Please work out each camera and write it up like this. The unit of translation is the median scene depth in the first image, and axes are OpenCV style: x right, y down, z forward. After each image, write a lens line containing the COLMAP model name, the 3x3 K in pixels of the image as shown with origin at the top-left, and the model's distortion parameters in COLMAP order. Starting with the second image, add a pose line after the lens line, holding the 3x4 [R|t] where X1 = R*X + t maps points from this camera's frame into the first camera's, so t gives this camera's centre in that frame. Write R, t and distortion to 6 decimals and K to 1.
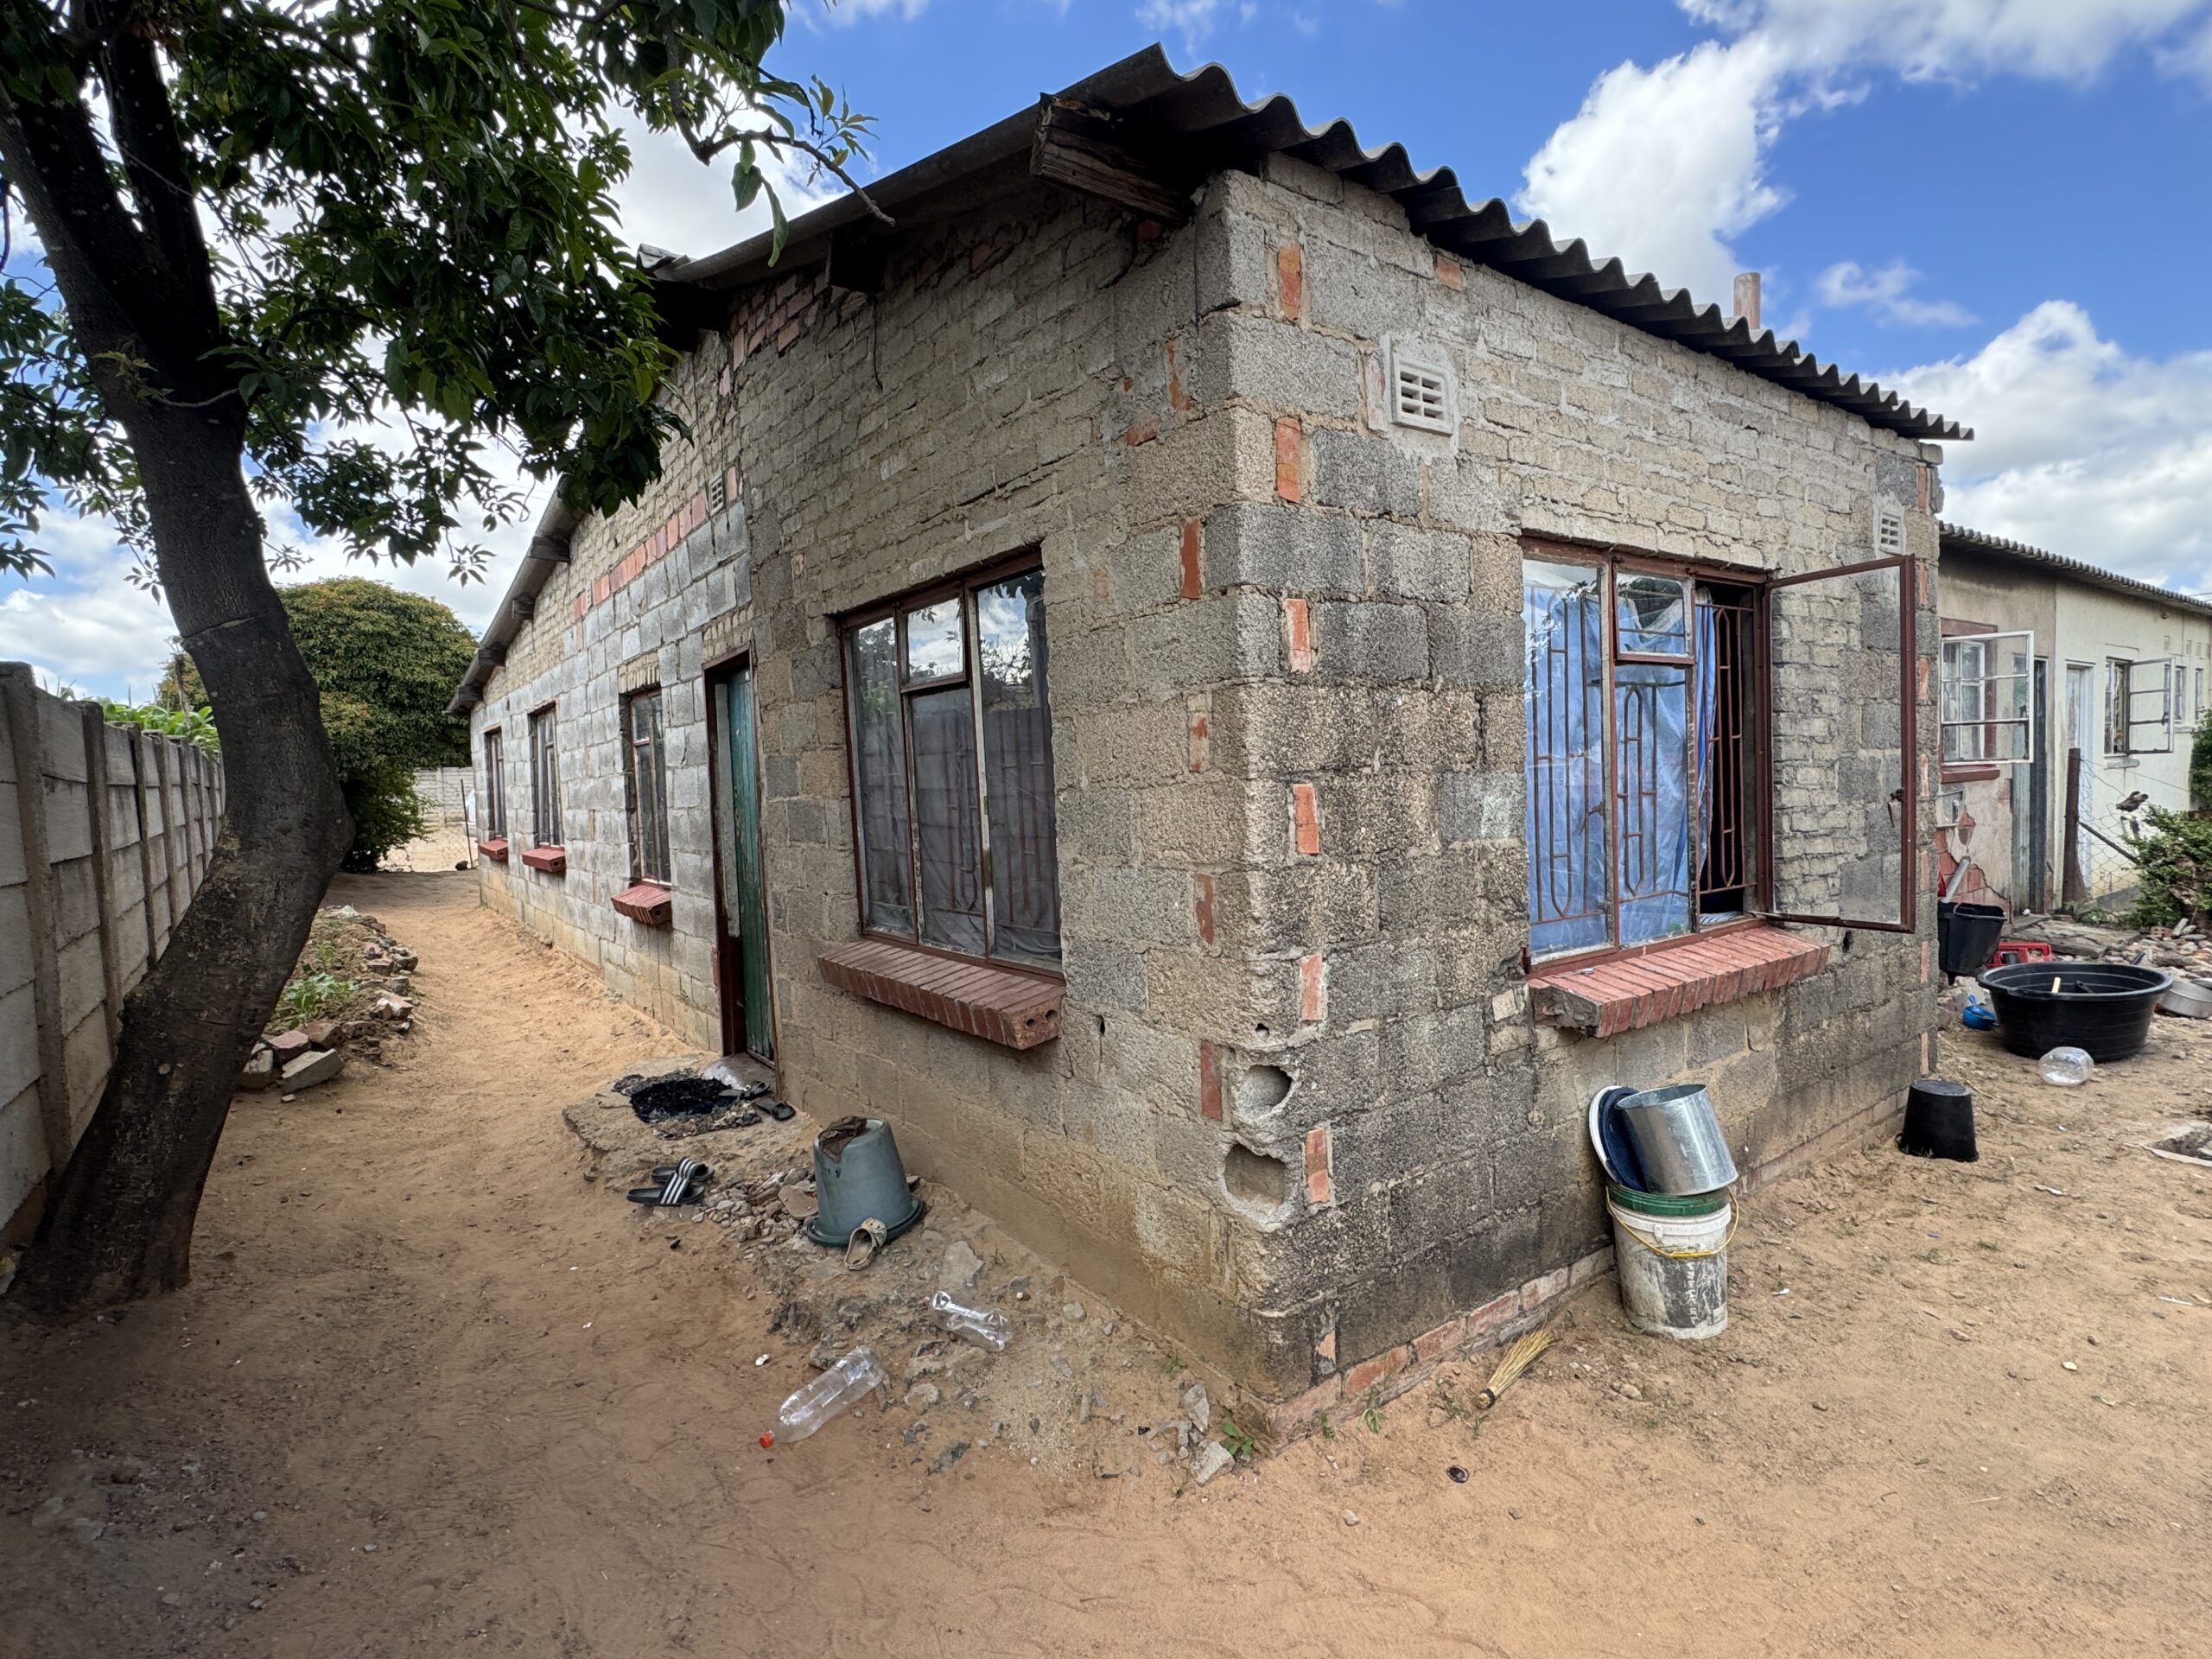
lens RADIAL K [[1162.1, 0, 1105.9], [0, 1162.1, 843.1], [0, 0, 1]] dist [-0.014857, 0.000126]
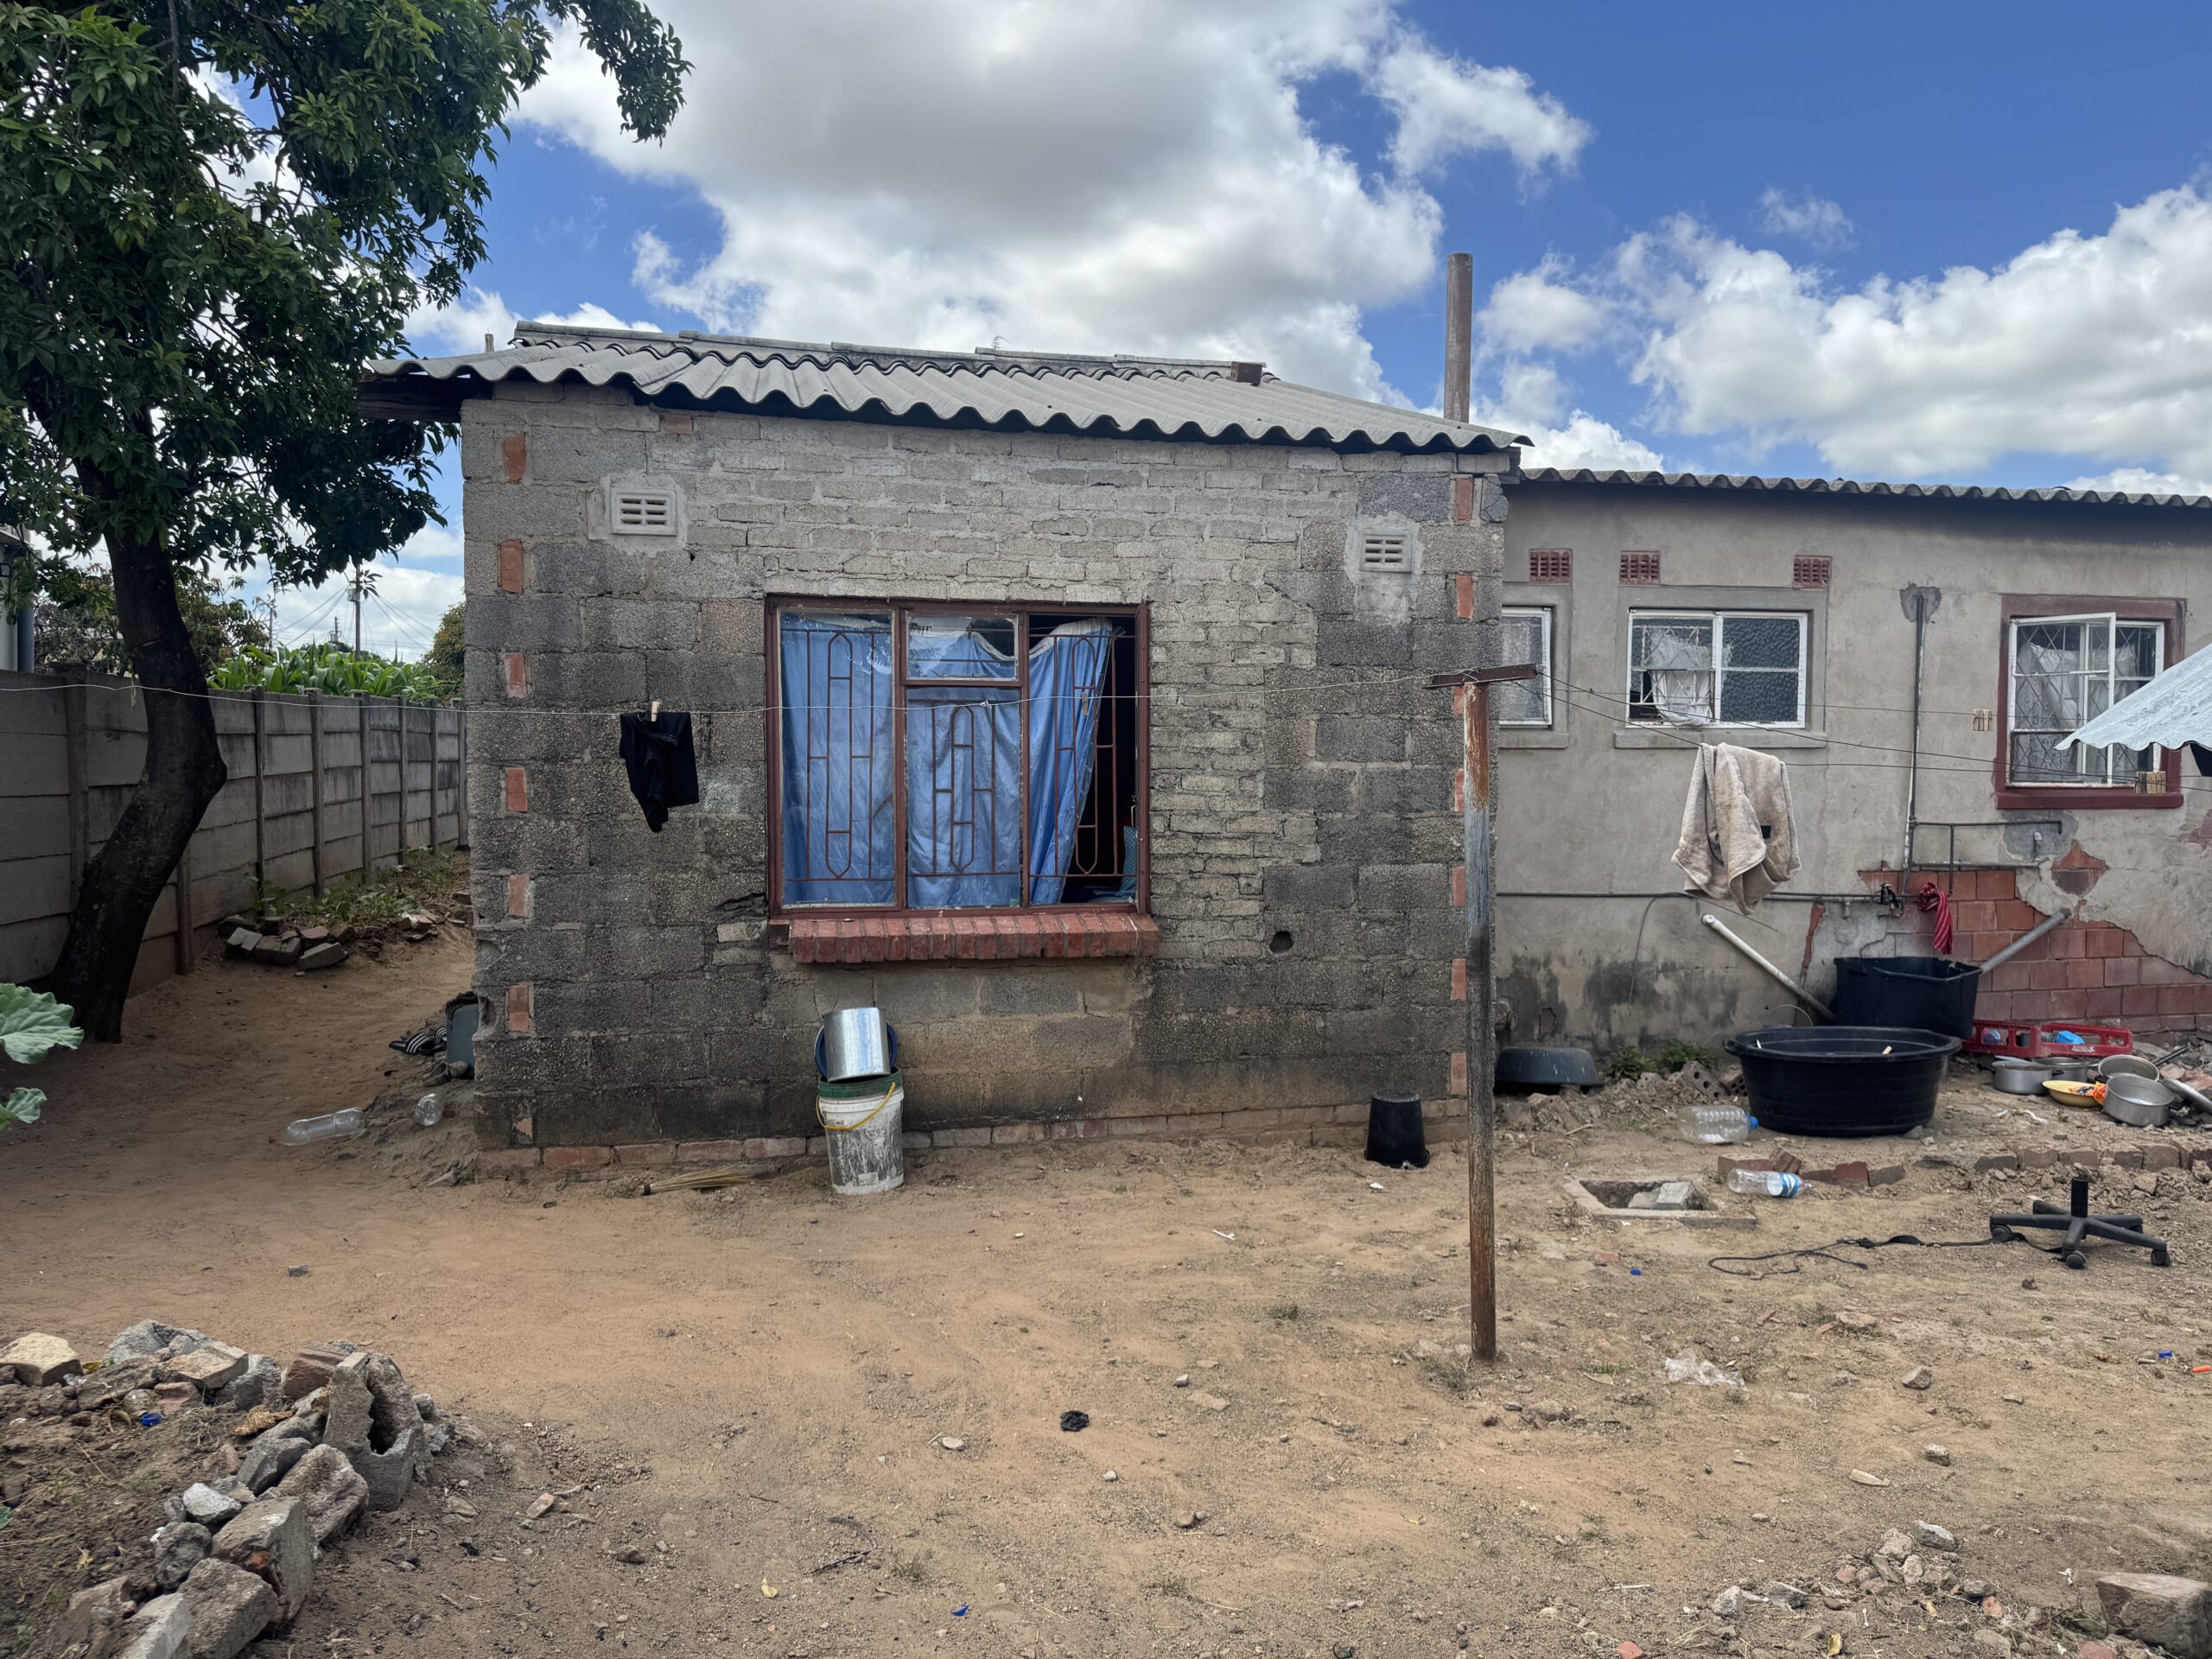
lens RADIAL K [[1588.5, 0, 1106.0], [0, 1588.5, 829.5], [0, 0, 1]] dist [0.045275, -0.044065]
pose [[0.919548, 0.058036, -0.388669, 1.638968], [-0.059819, 0.998181, 0.007525, -0.028435], [0.388399, 0.016330, 0.921347, -0.657771]]
